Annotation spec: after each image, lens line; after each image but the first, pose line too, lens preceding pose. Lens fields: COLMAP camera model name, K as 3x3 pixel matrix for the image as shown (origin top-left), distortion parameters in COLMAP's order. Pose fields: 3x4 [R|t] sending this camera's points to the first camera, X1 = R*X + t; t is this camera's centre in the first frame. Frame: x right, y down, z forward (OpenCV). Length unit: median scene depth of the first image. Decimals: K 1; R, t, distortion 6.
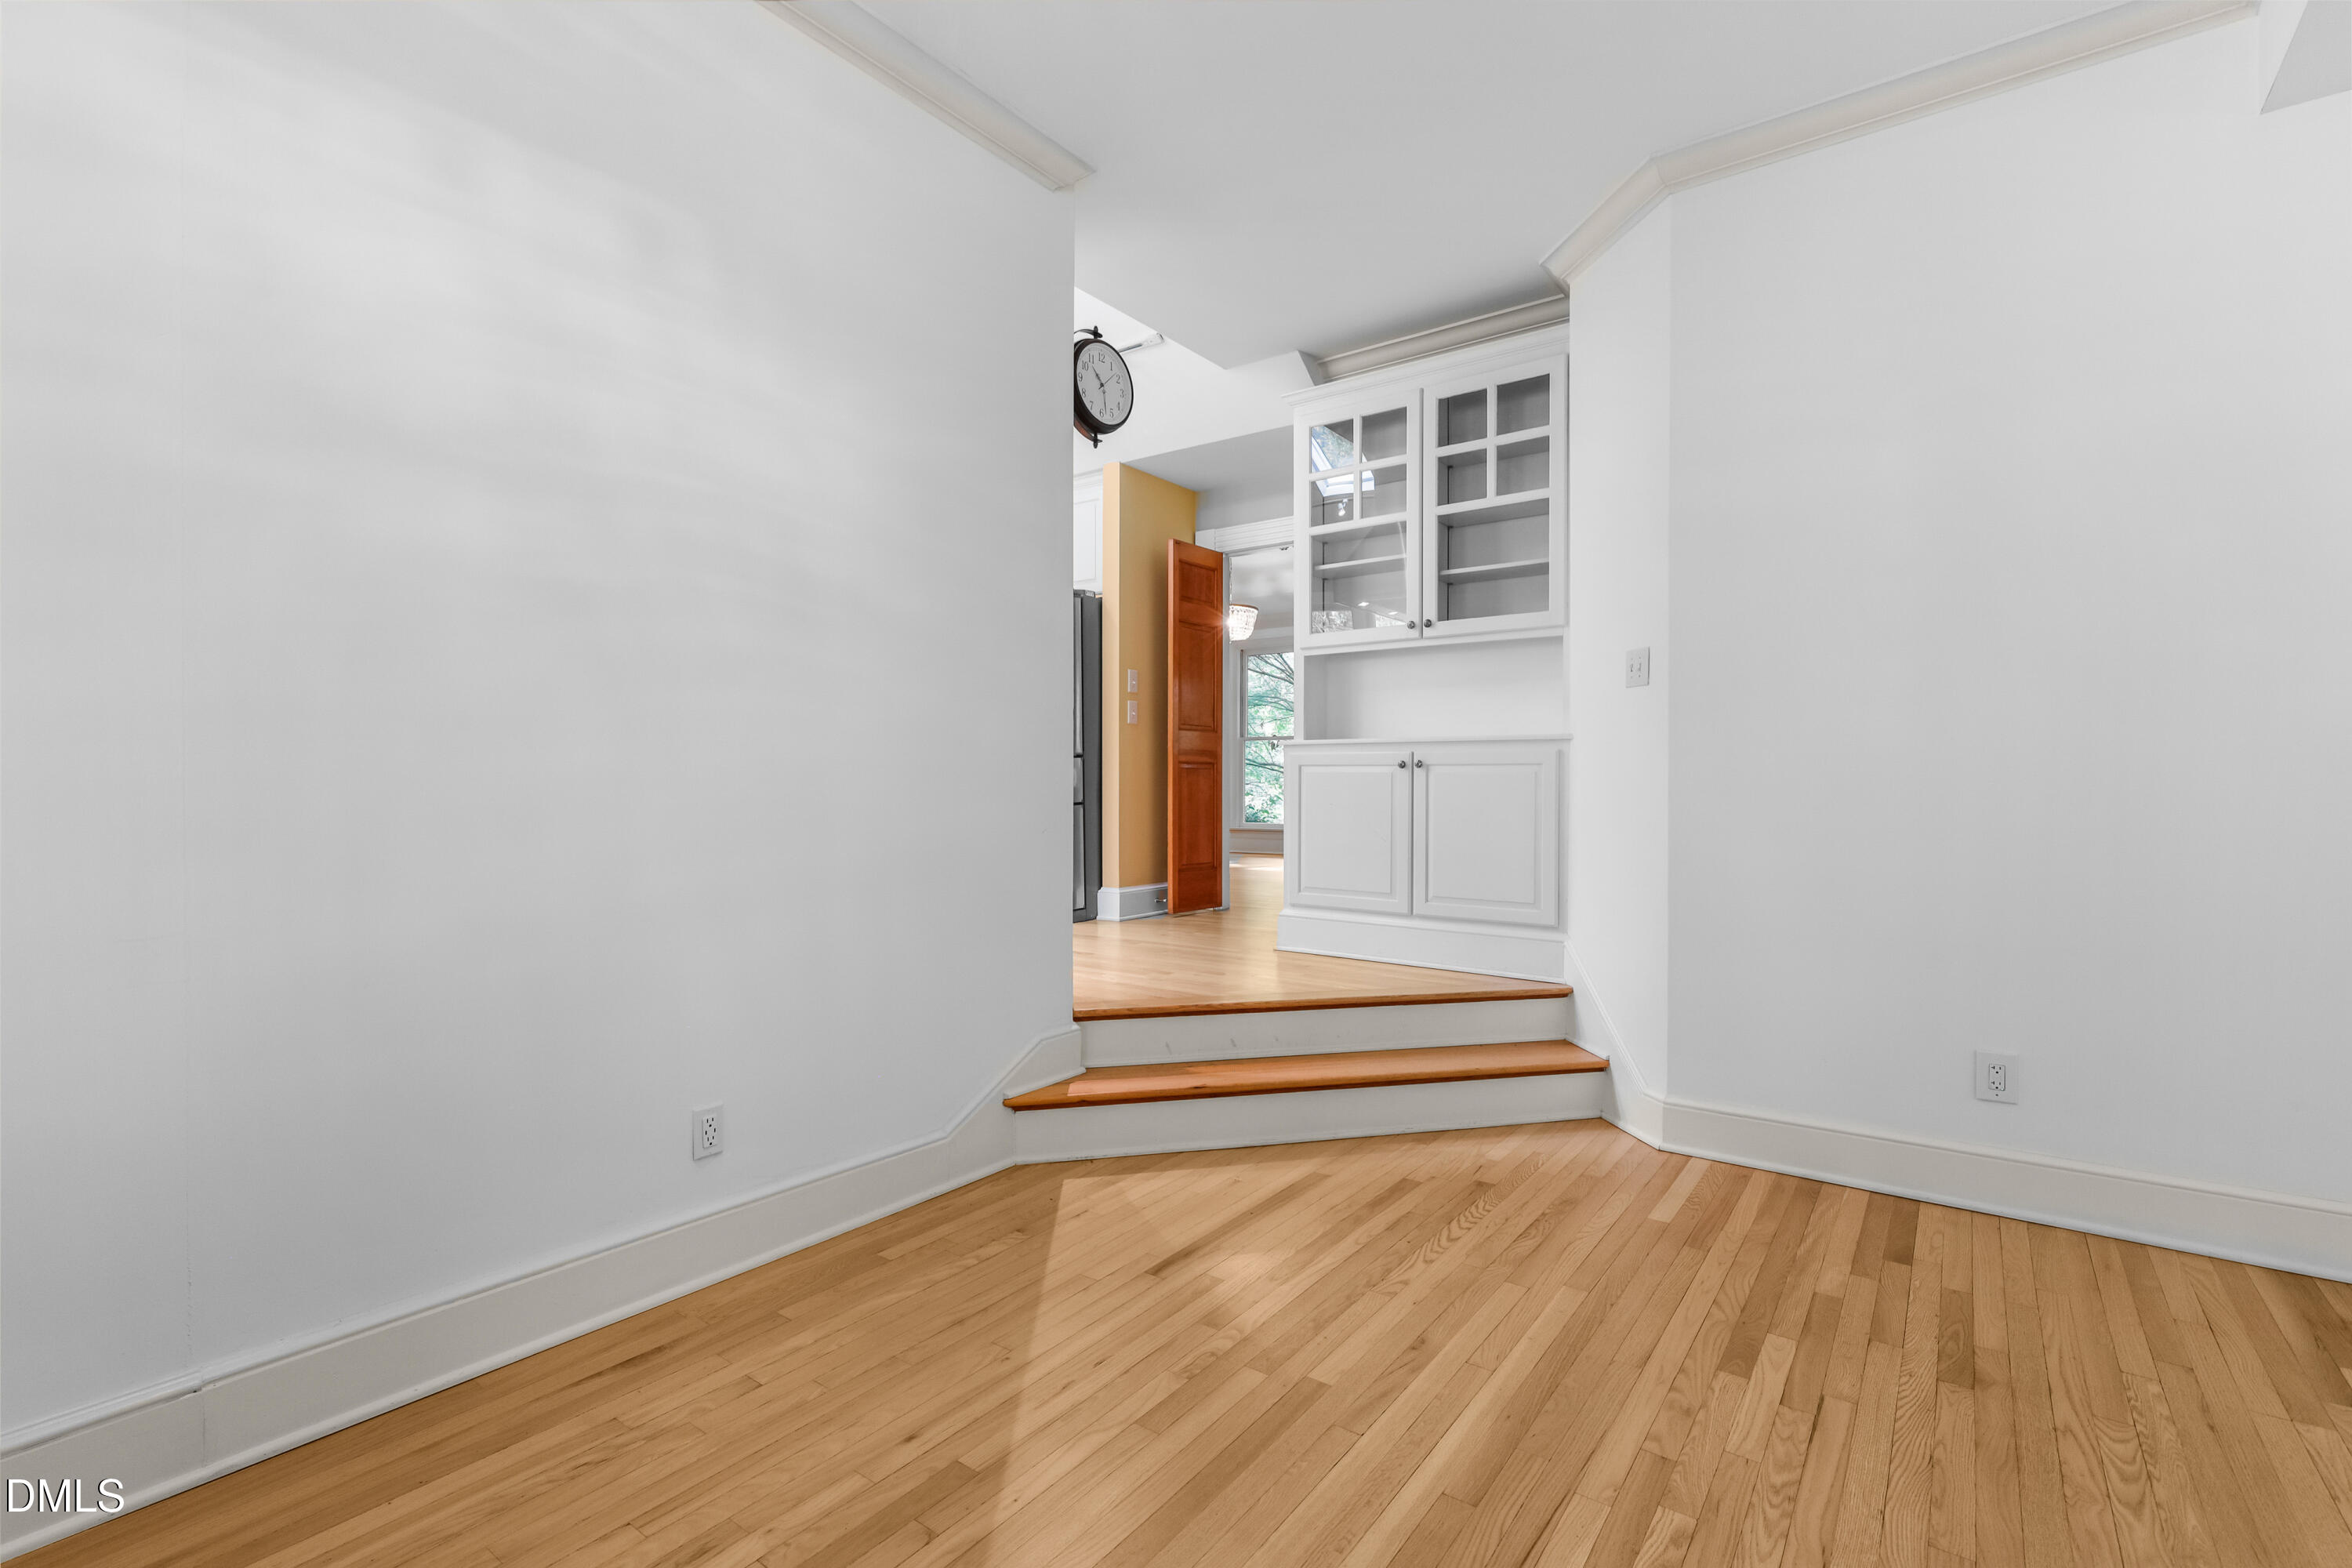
lens RADIAL K [[1079.4, 0, 1182.0], [0, 1079.4, 786.1], [0, 0, 1]] dist [-0.002253, -0.000787]
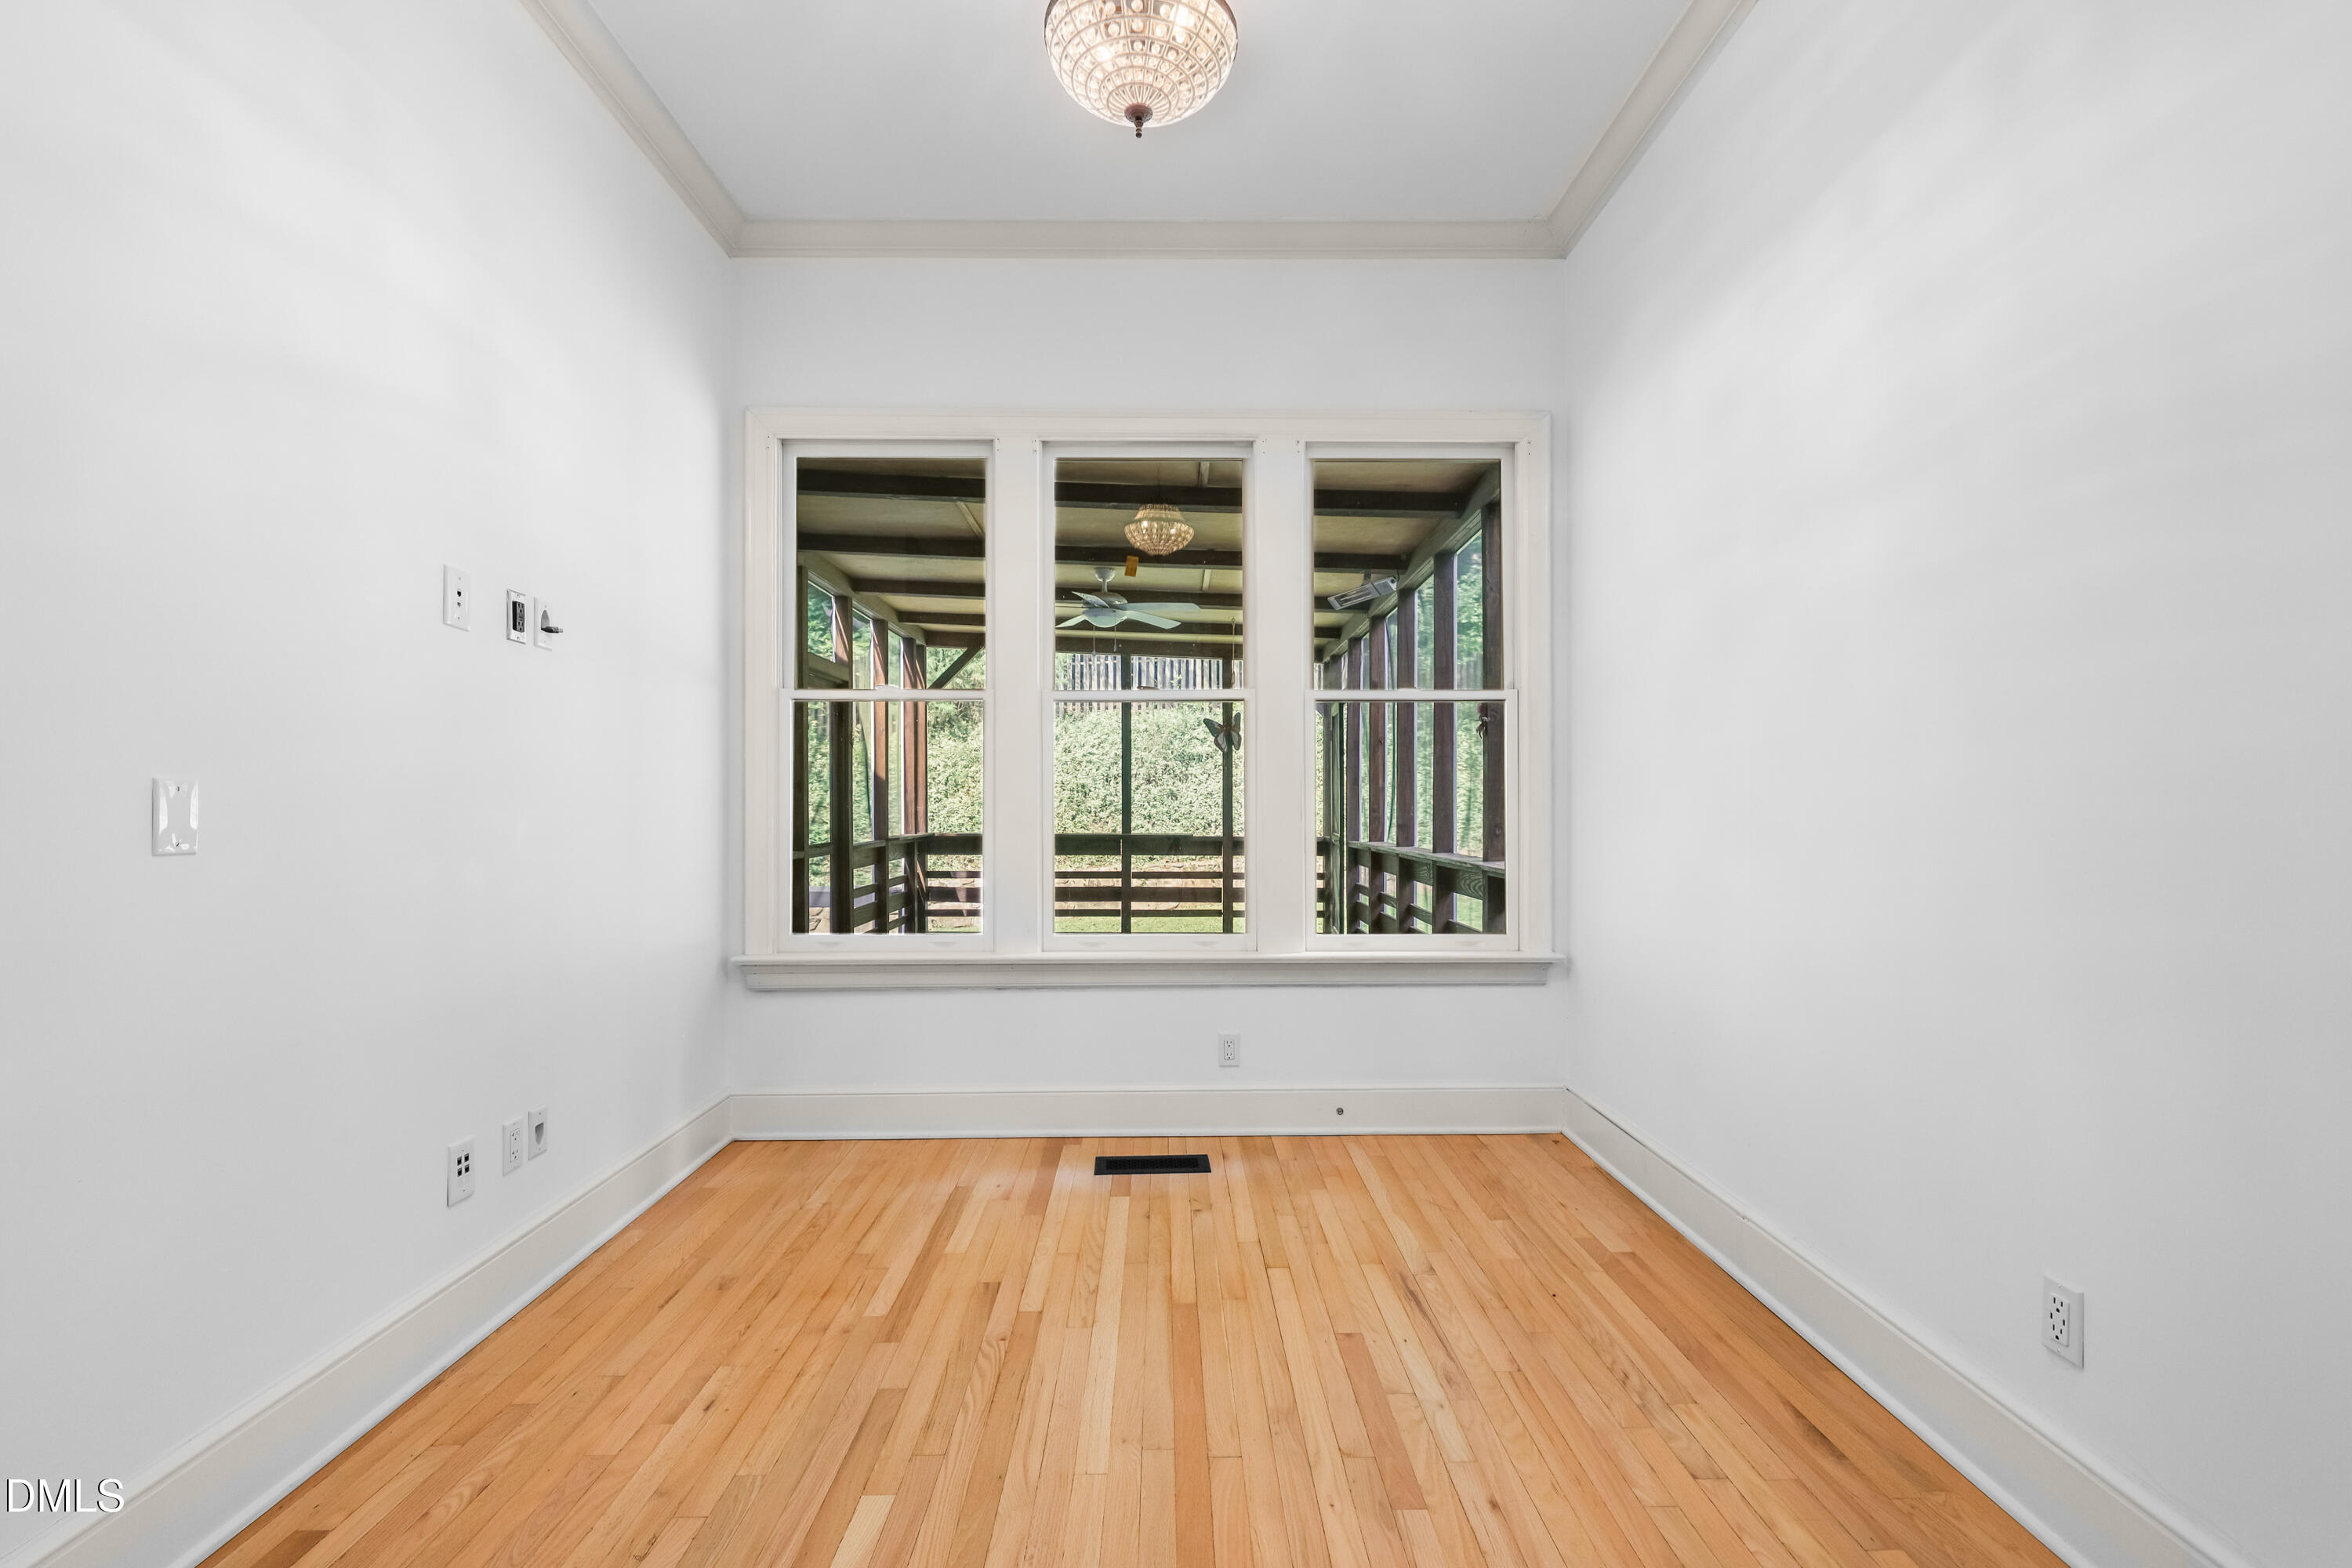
lens RADIAL K [[1079.4, 0, 1161.7], [0, 1079.4, 787.6], [0, 0, 1]] dist [-0.002253, -0.000787]
pose [[-0.802516, 0.004482, -0.596614, 0.523941], [0.002943, 0.999989, 0.003554, -0.017441], [0.596624, 0.001096, -0.802520, 1.559474]]
